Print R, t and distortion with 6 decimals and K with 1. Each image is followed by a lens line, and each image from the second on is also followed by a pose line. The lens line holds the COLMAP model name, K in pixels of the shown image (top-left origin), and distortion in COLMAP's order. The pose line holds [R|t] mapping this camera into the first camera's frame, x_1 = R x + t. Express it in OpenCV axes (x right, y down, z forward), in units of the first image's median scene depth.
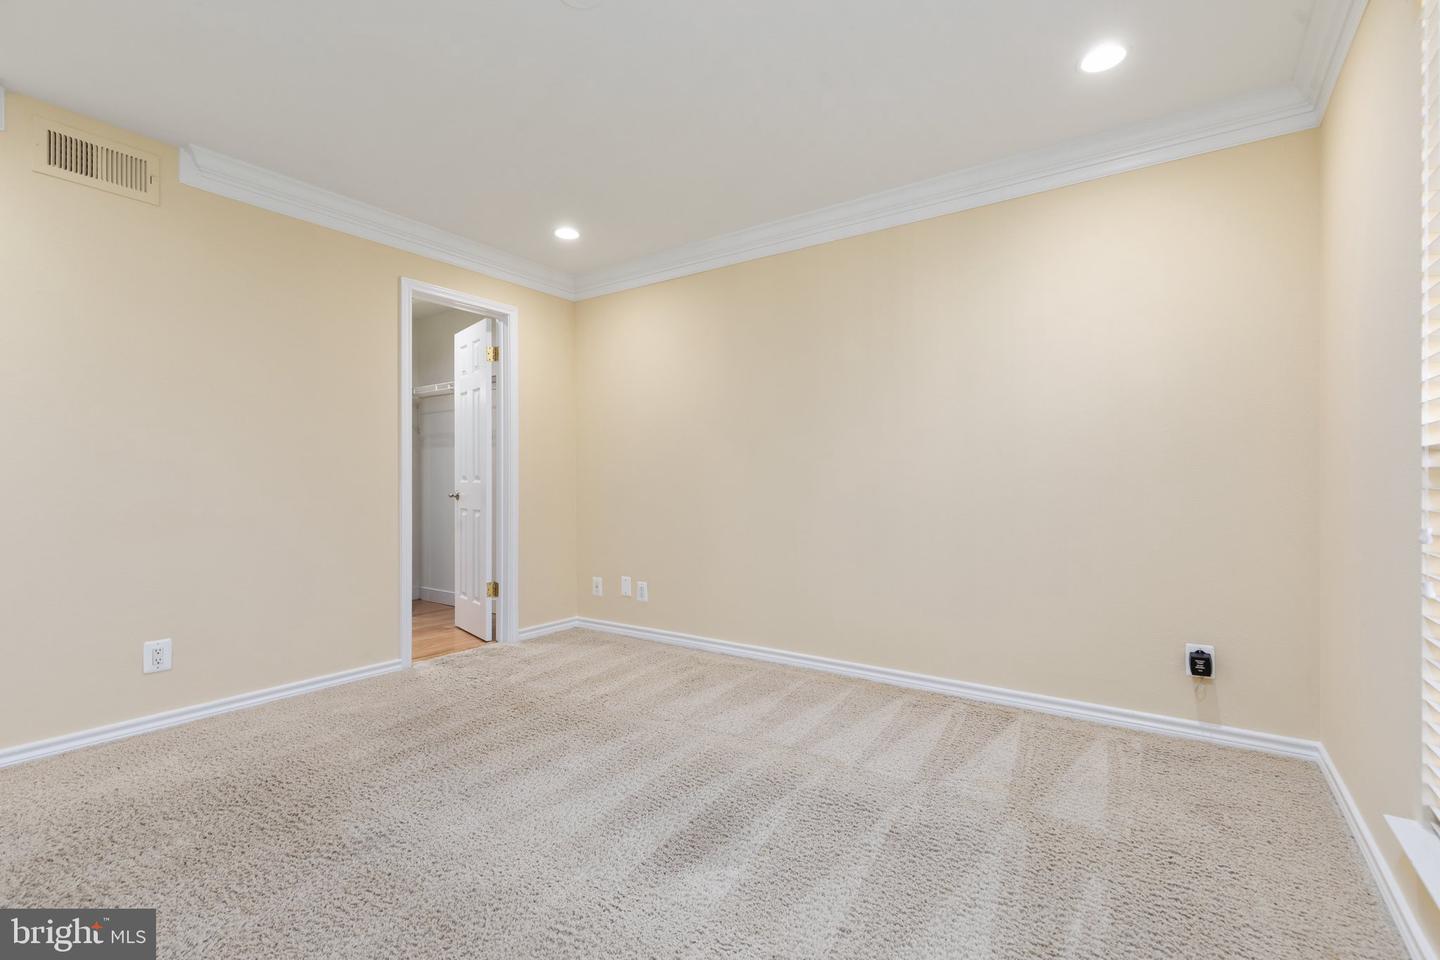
lens RADIAL K [[656.6, 0, 720.0], [0, 656.6, 480.0], [0, 0, 1]] dist [0.000851, 0.000113]
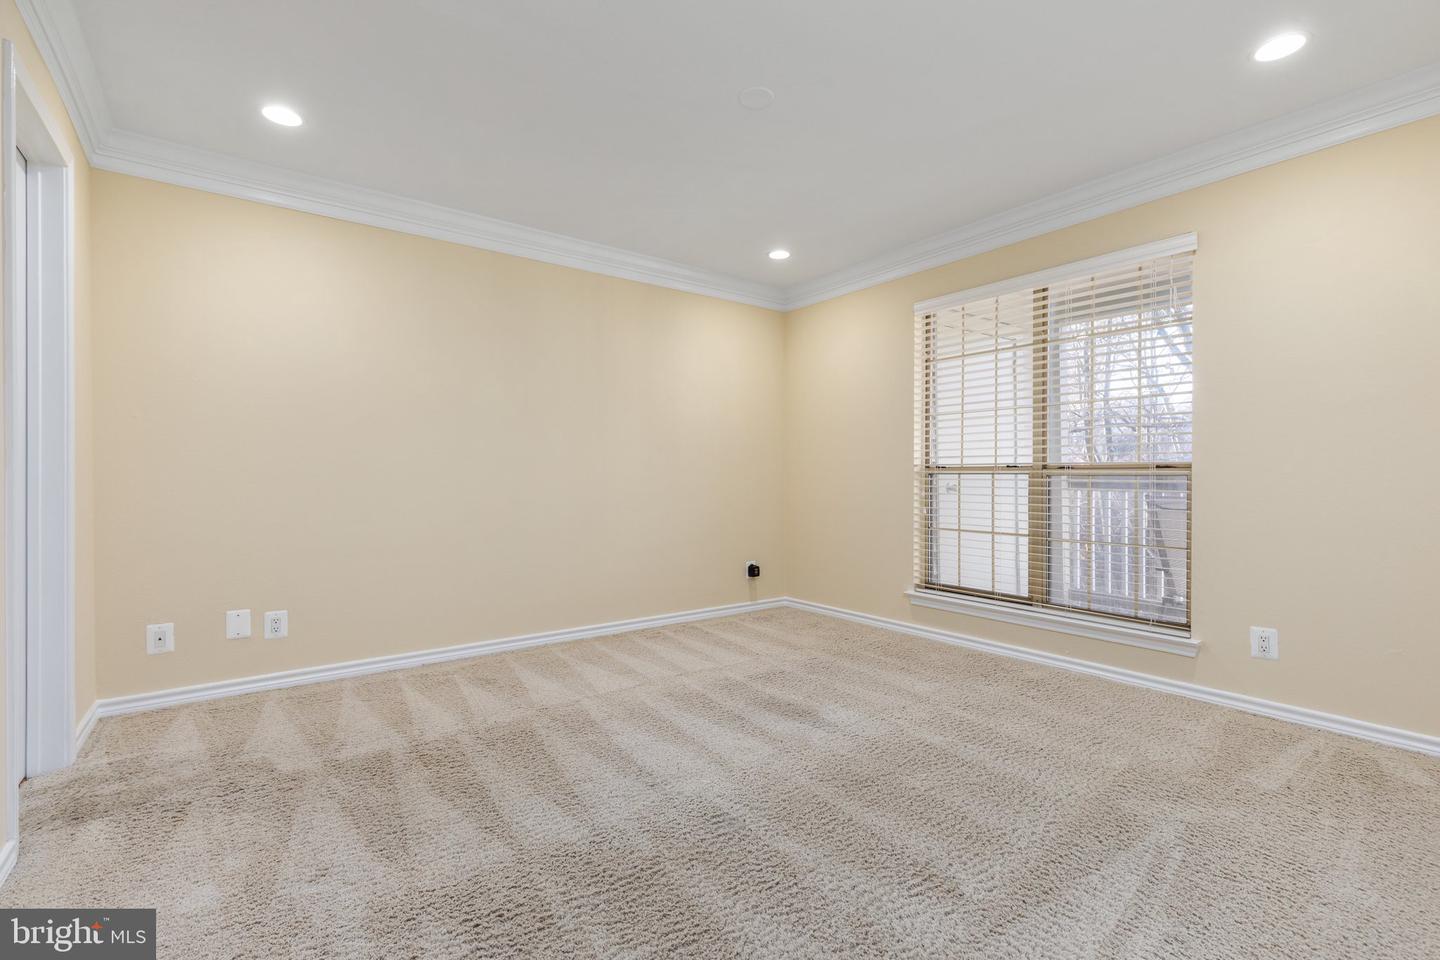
lens RADIAL K [[656.6, 0, 720.0], [0, 656.6, 480.0], [0, 0, 1]] dist [0.000851, 0.000113]
pose [[0.298285, -0.000948, 0.954476, -1.028037], [-0.004390, 0.999988, 0.002365, 0.007780], [-0.954467, -0.004896, 0.298277, 0.476234]]
